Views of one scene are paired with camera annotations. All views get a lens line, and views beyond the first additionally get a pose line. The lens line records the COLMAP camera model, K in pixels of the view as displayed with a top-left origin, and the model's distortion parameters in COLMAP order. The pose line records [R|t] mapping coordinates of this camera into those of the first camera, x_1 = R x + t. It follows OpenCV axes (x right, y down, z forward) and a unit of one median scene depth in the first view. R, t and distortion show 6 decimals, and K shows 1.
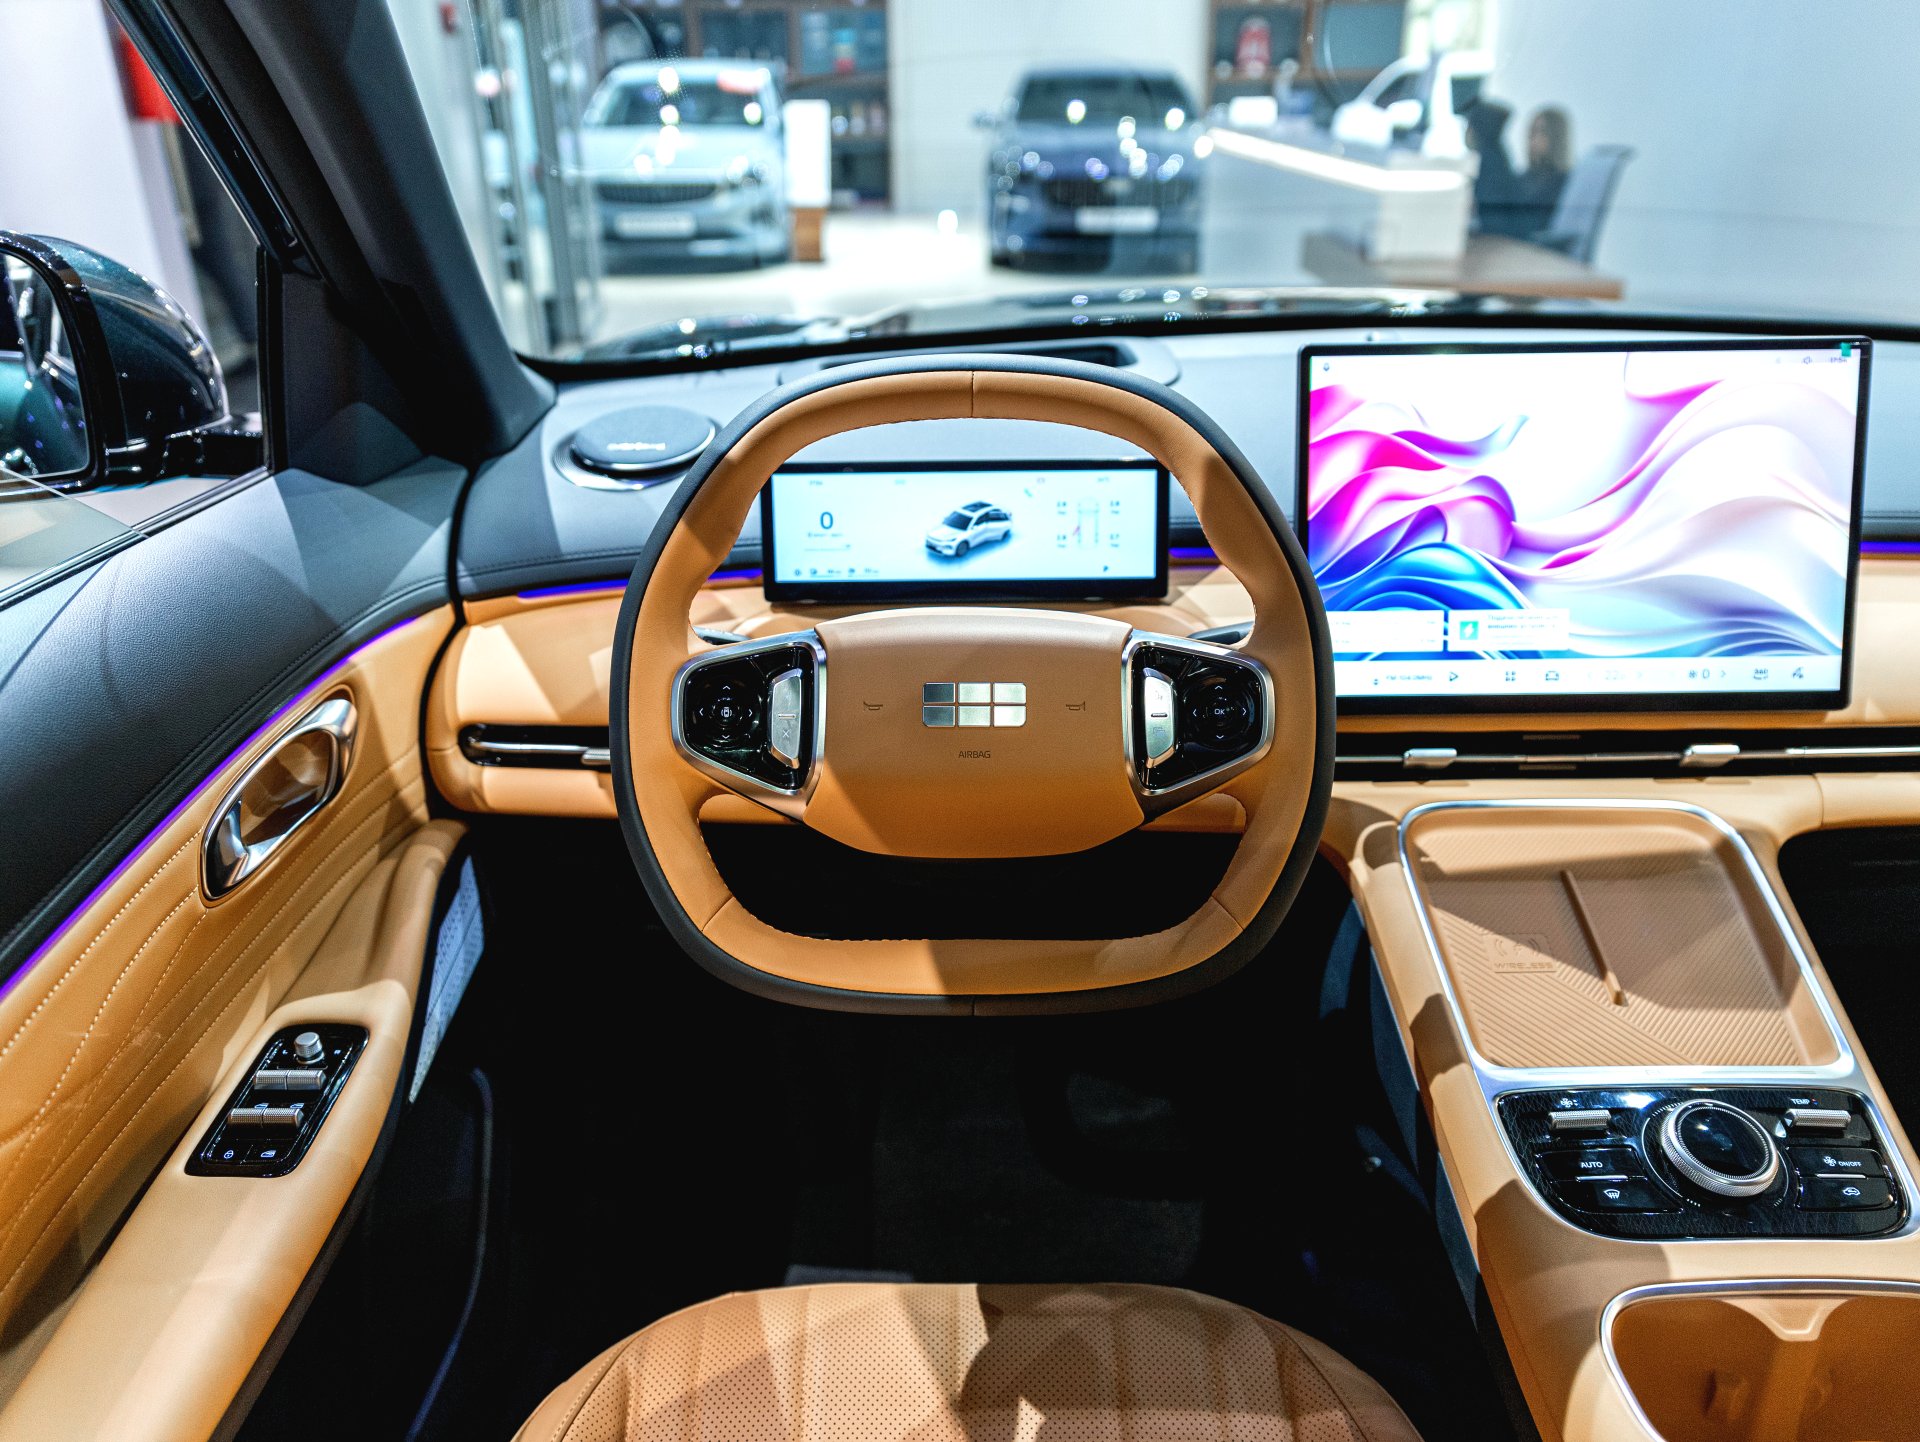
lens RADIAL K [[1419.0, 0, 958.7], [0, 1419.0, 720.6], [0, 0, 1]] dist [-0.003463, 0.003881]
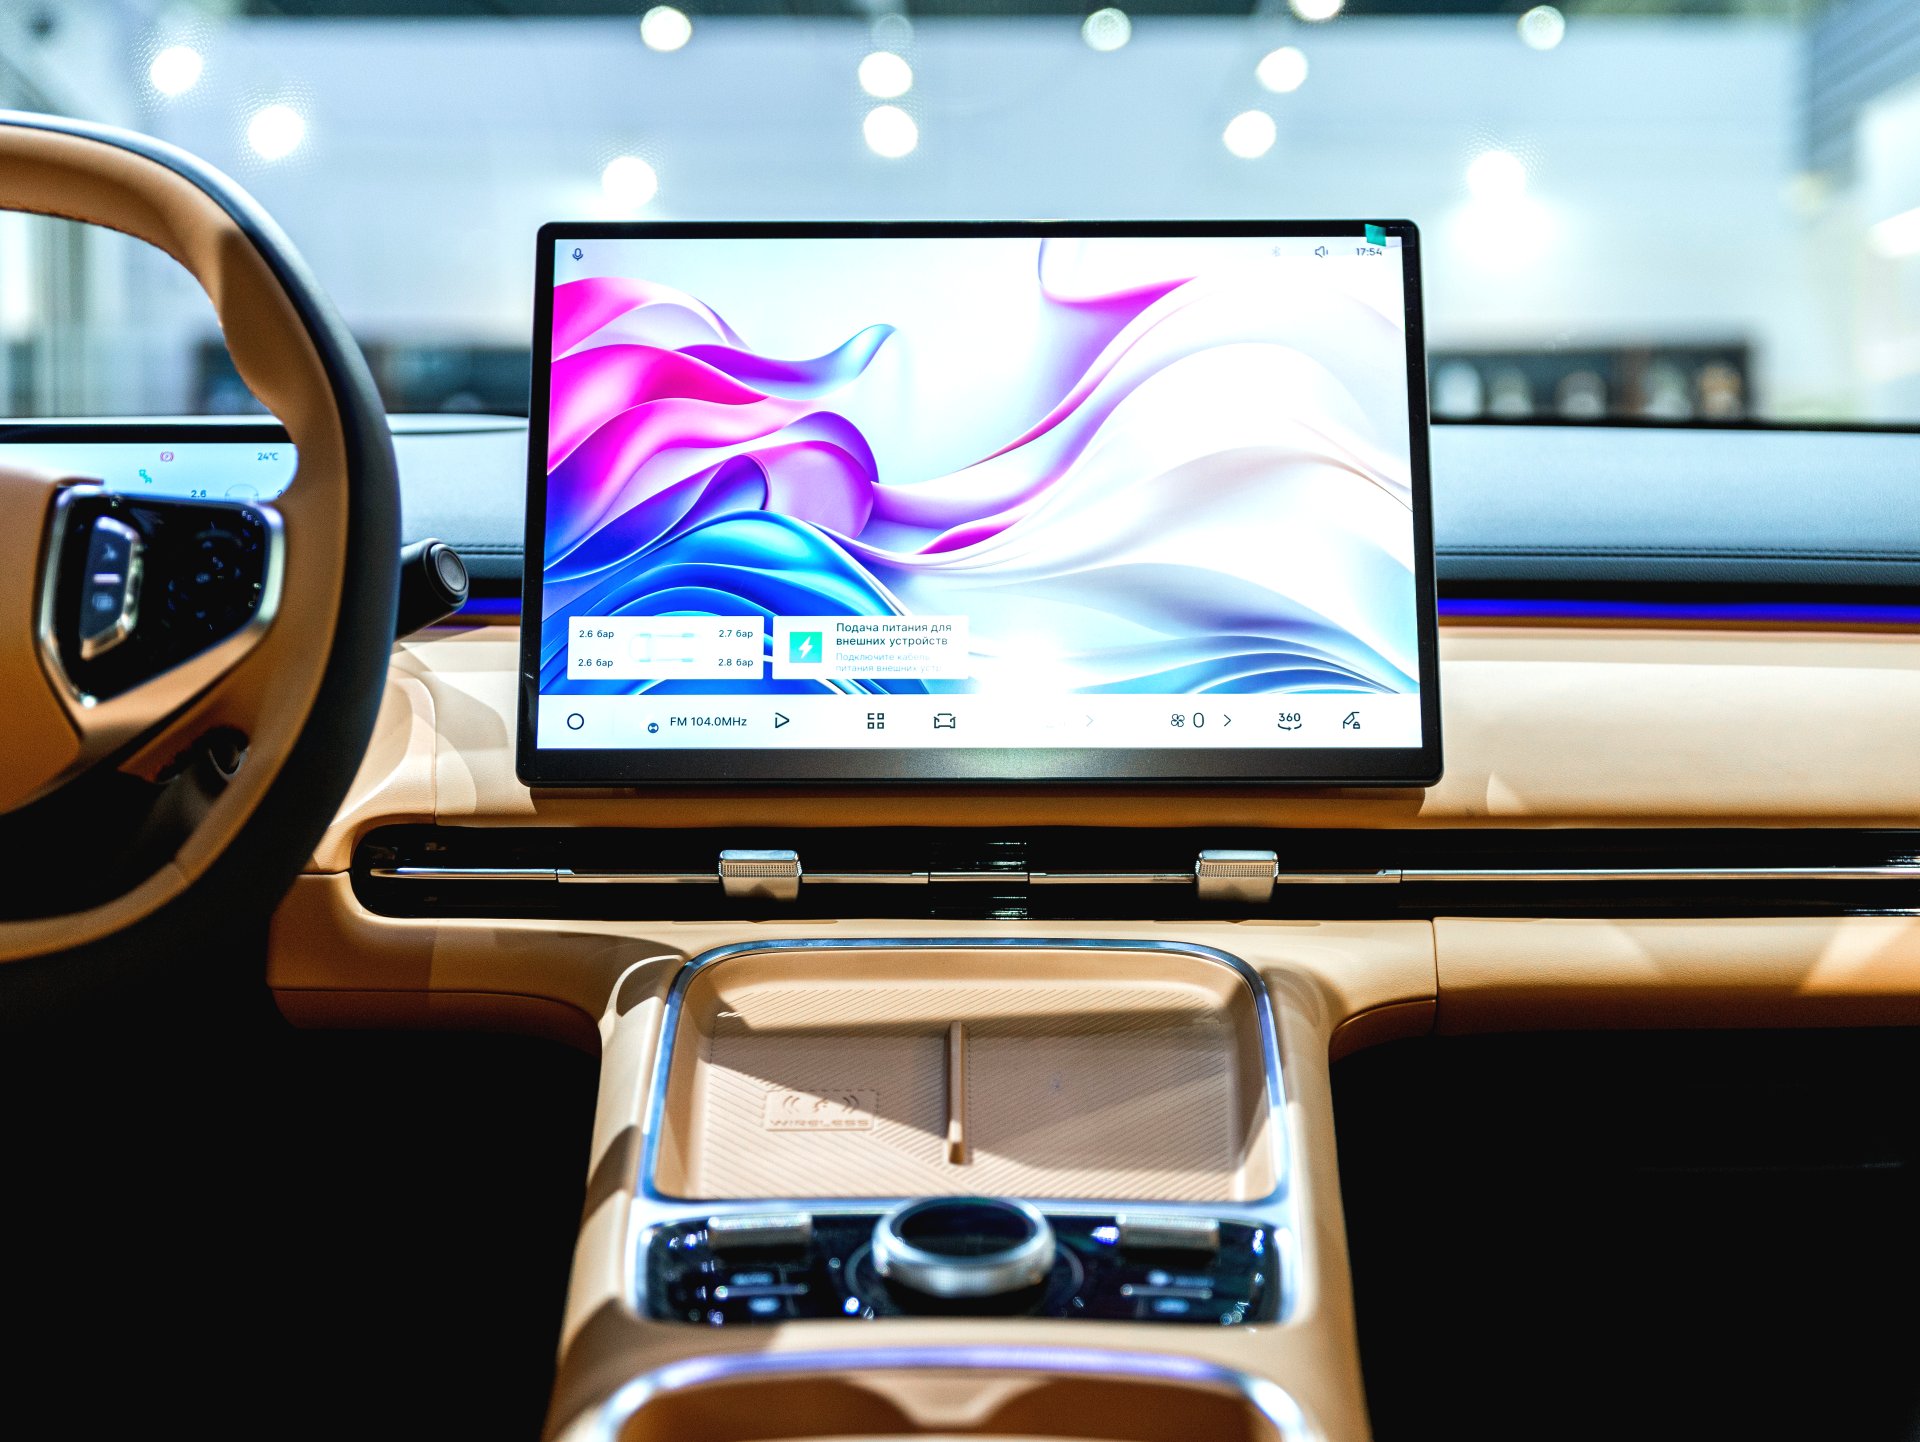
lens RADIAL K [[3131.7, 0, 954.8], [0, 3131.7, 729.6], [0, 0, 1]] dist [-0.002785, 0.000000]
pose [[0.999906, 0.012015, -0.006598, 0.433515], [-0.013622, 0.924679, -0.380503, 0.481359], [0.001529, 0.380557, 0.924756, -0.232076]]
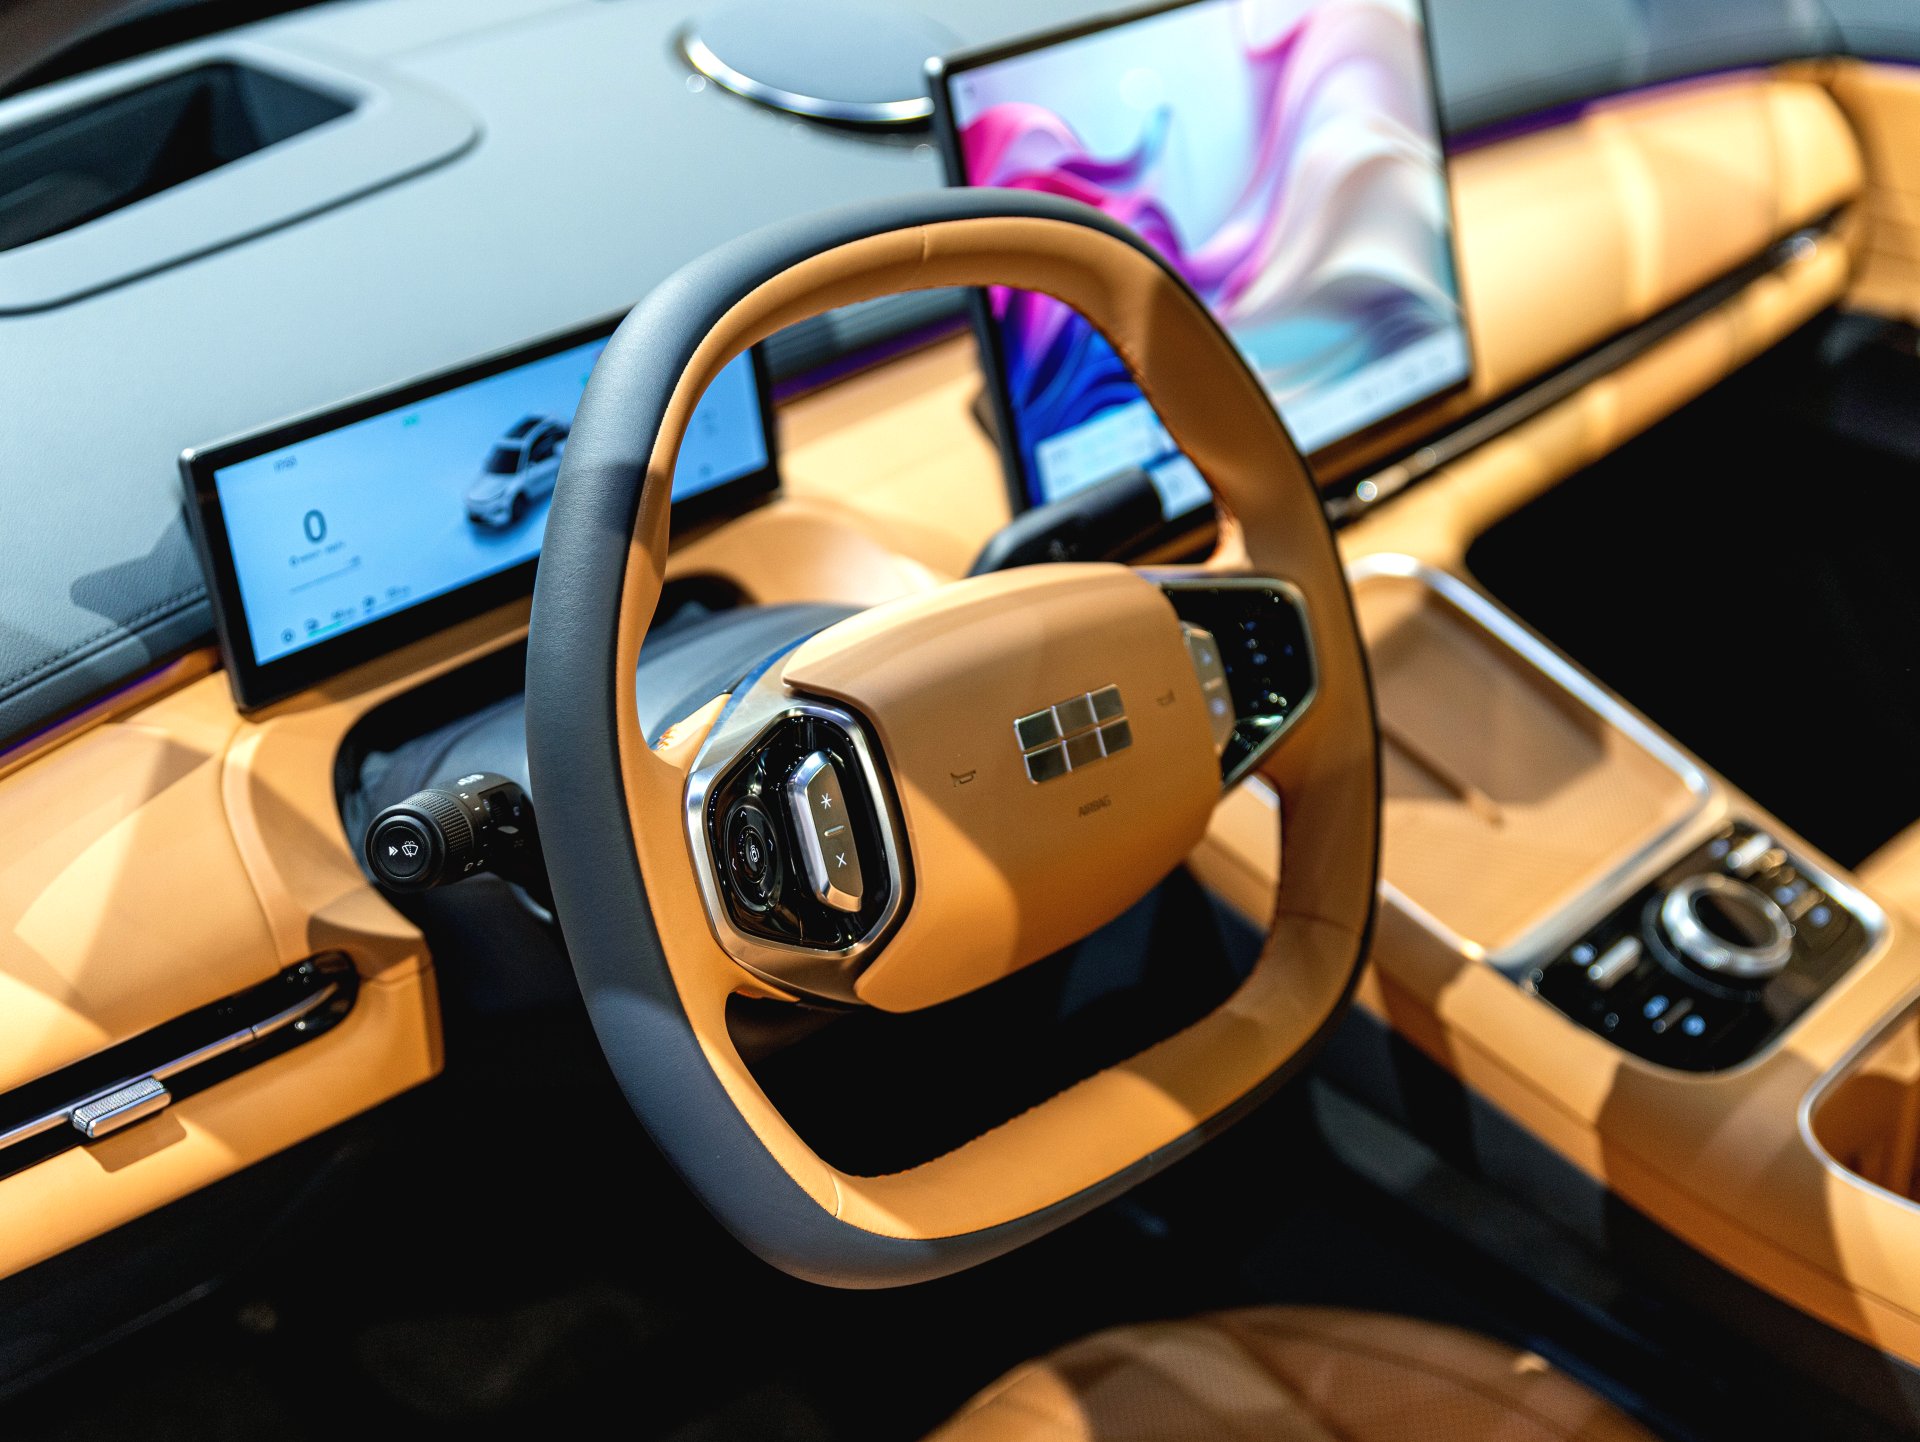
lens RADIAL K [[2827.9, 0, 954.8], [0, 2827.9, 715.2], [0, 0, 1]] dist [-0.034020, 0.000000]
pose [[0.658377, -0.330474, 0.676260, -0.714255], [0.272867, 0.942134, 0.194749, -0.227363], [-0.701487, 0.056311, 0.710454, 0.083846]]
